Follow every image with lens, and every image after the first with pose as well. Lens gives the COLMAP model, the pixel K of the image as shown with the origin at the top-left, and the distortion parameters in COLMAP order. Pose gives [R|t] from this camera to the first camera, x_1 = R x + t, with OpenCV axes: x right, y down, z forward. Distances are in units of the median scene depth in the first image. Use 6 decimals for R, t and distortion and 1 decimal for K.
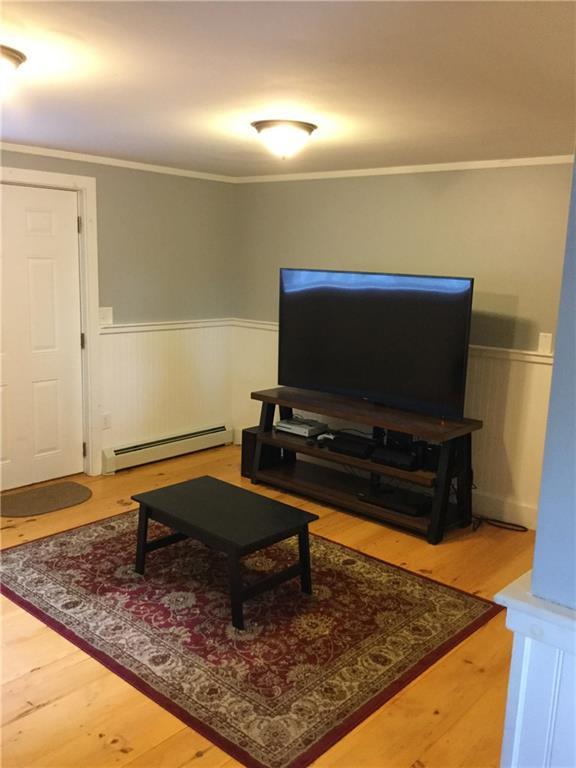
lens RADIAL K [[693.2, 0, 288.0], [0, 693.2, 384.0], [0, 0, 1]] dist [0.119336, -0.210584]
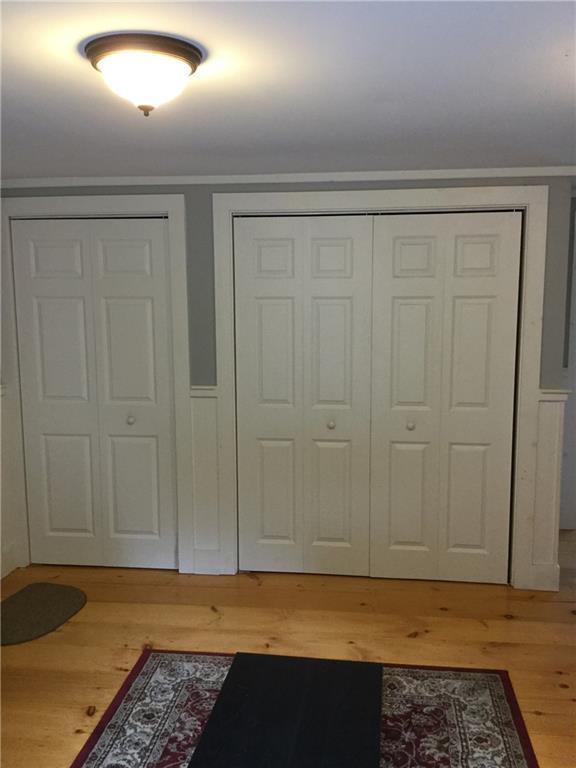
lens RADIAL K [[693.2, 0, 288.0], [0, 693.2, 384.0], [0, 0, 1]] dist [0.119336, -0.210584]
pose [[-0.566665, -0.138002, 0.812309, -0.521878], [0.141562, 0.954908, 0.260981, -0.247793], [-0.811696, 0.262881, -0.521577, 1.228318]]
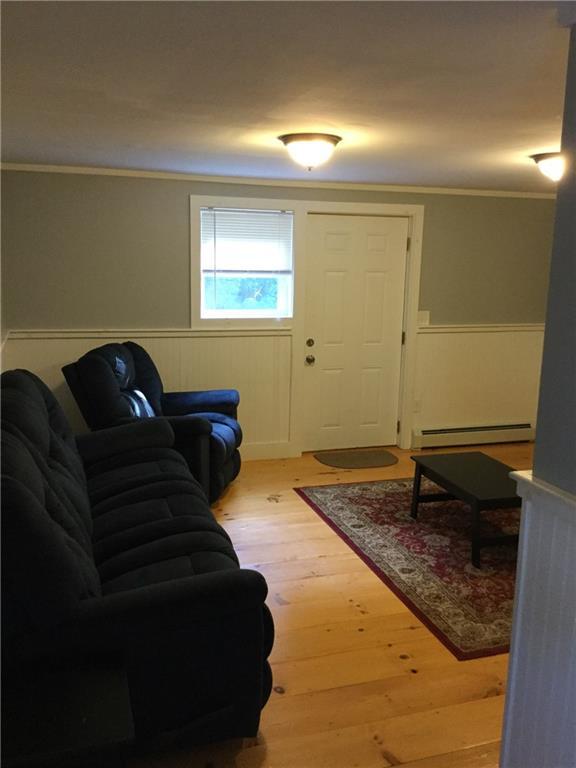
lens RADIAL K [[693.2, 0, 288.0], [0, 693.2, 384.0], [0, 0, 1]] dist [0.119336, -0.210584]
pose [[0.861176, 0.075578, -0.502656, 0.217266], [-0.084844, 0.996384, 0.004454, 0.043775], [0.501175, 0.038812, 0.864475, -0.224005]]
